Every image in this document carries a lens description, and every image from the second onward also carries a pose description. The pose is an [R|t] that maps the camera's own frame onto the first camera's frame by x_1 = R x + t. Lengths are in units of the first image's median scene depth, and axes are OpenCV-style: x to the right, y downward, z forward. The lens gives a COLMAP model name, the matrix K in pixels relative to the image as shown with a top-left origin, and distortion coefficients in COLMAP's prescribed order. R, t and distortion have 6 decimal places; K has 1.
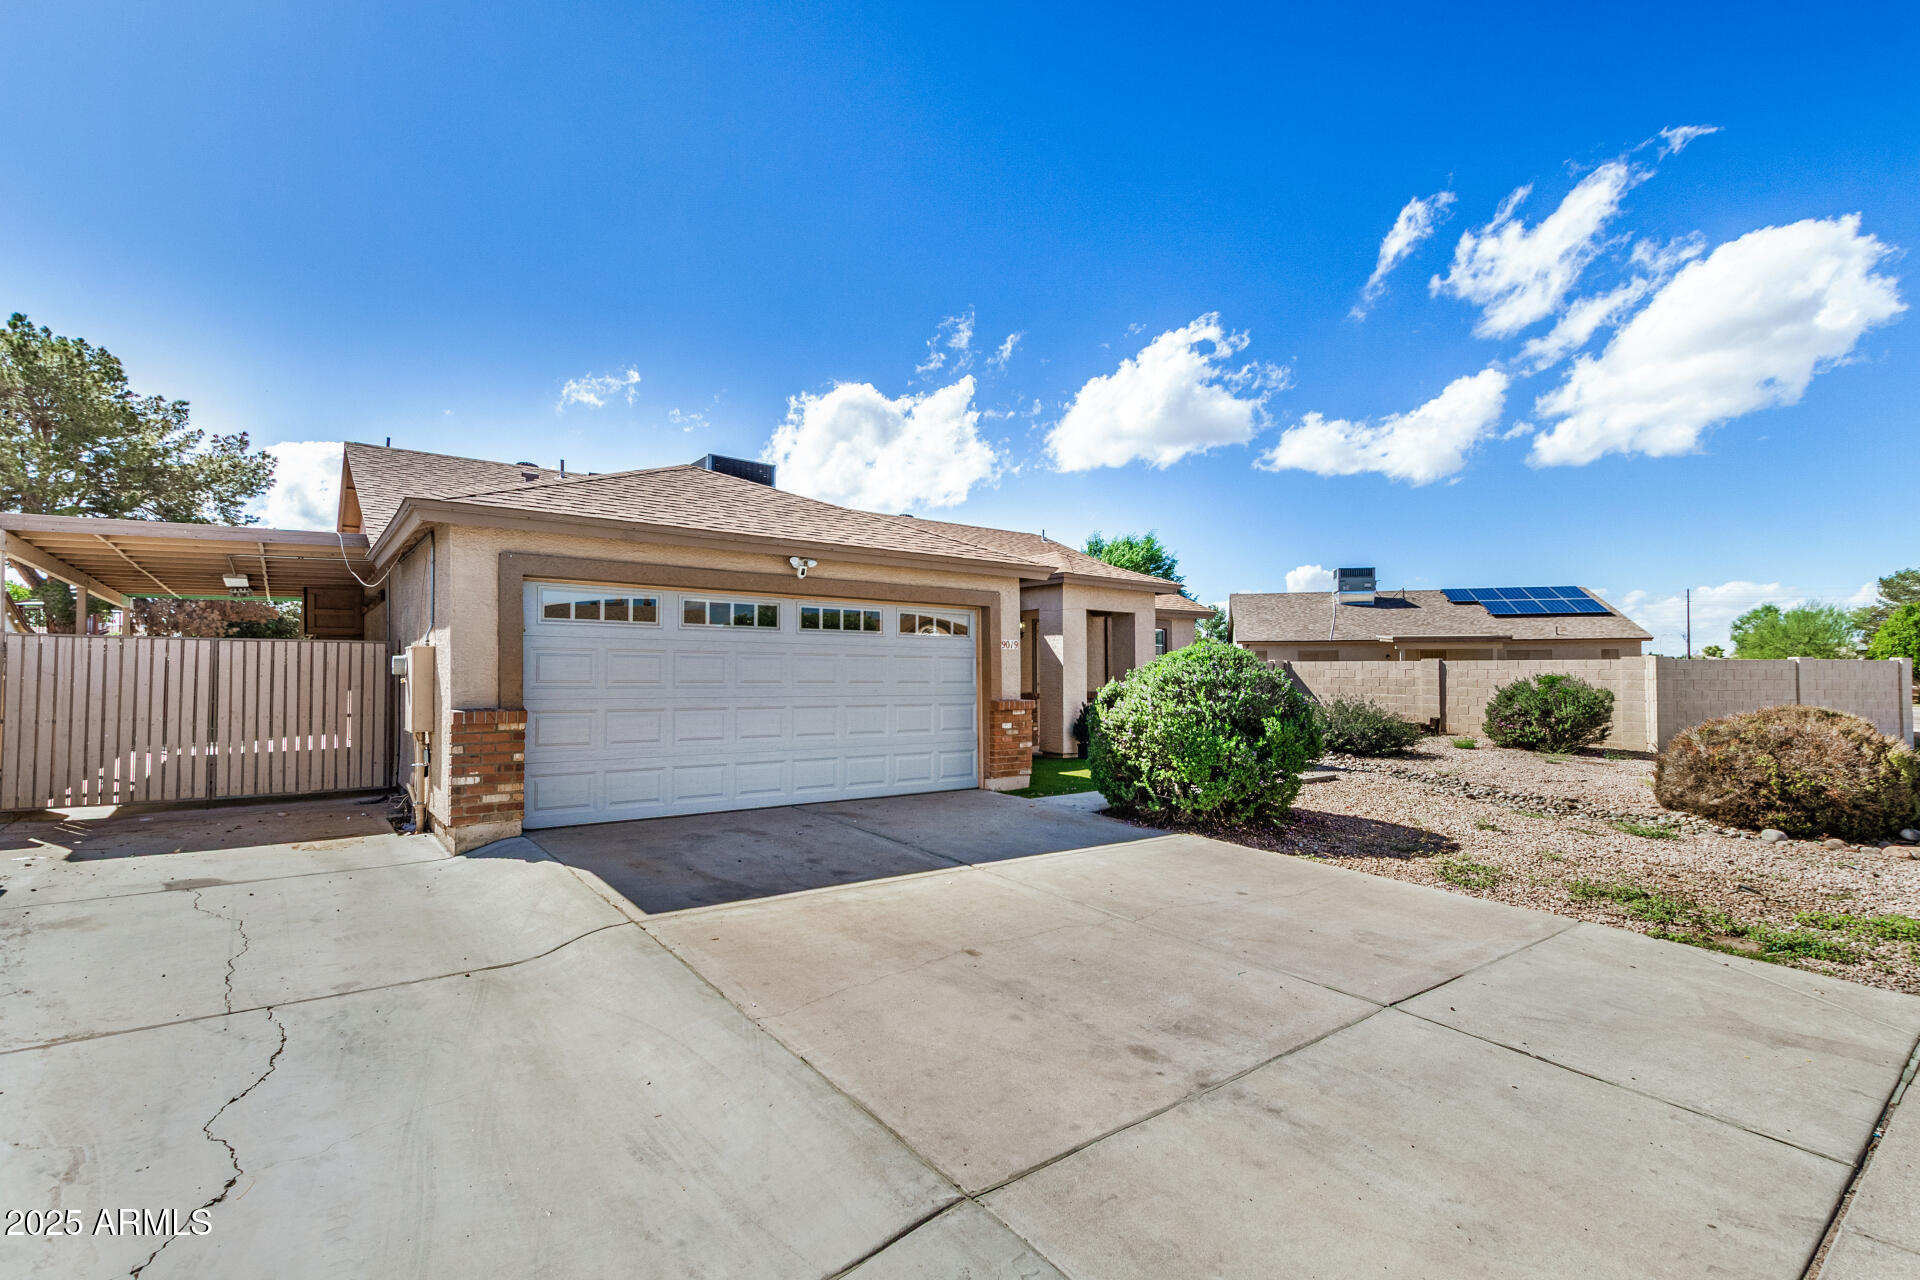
lens RADIAL K [[887.2, 0, 958.7], [0, 887.2, 640.8], [0, 0, 1]] dist [0.005555, -0.003376]
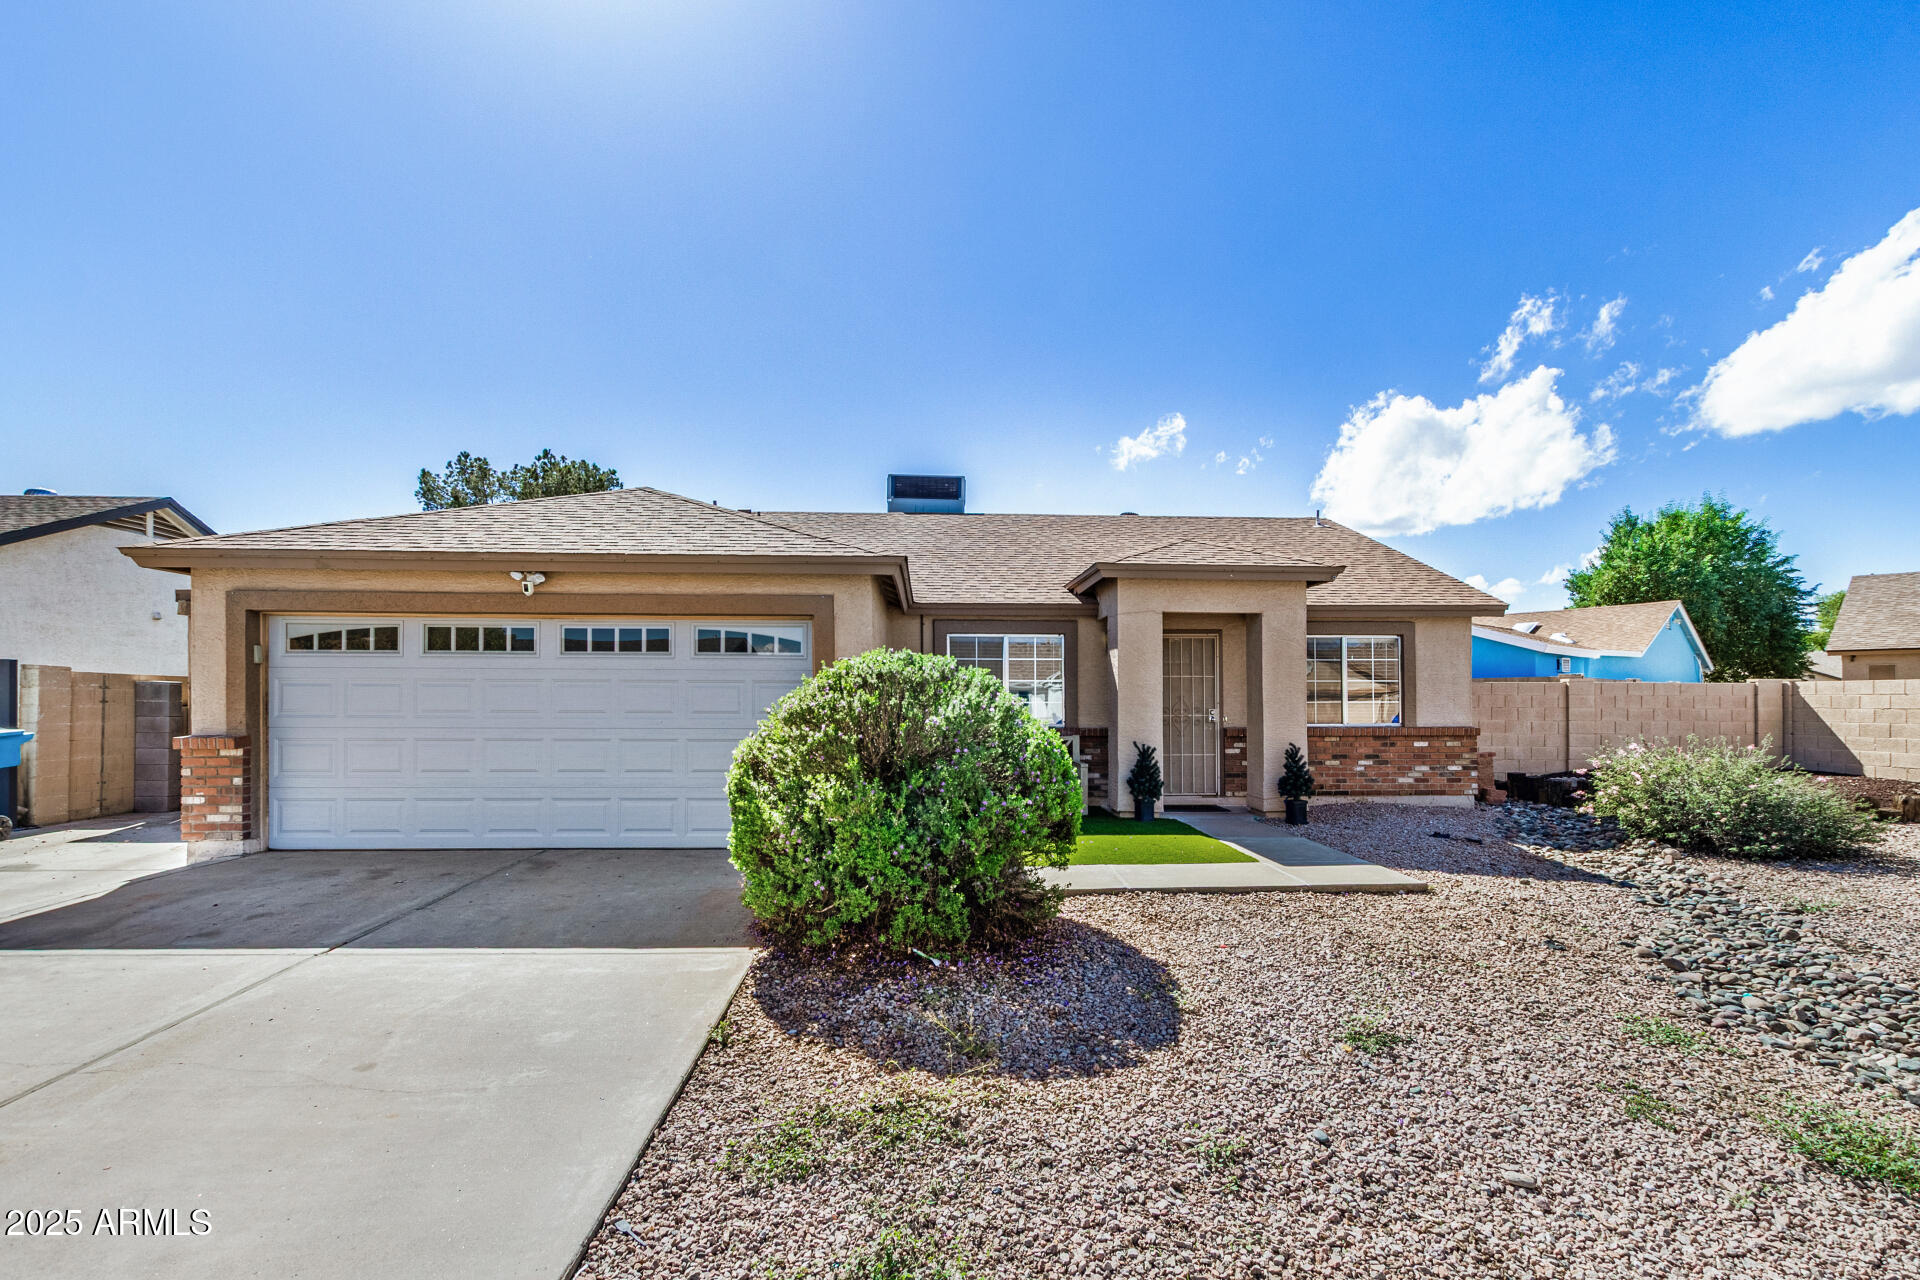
lens RADIAL K [[887.2, 0, 941.5], [0, 887.2, 691.2], [0, 0, 1]] dist [0.005555, -0.003376]
pose [[0.822430, -0.010470, -0.568769, 0.679978], [0.022874, 0.999631, 0.014675, 0.022642], [0.568406, -0.025079, 0.822366, 0.510623]]
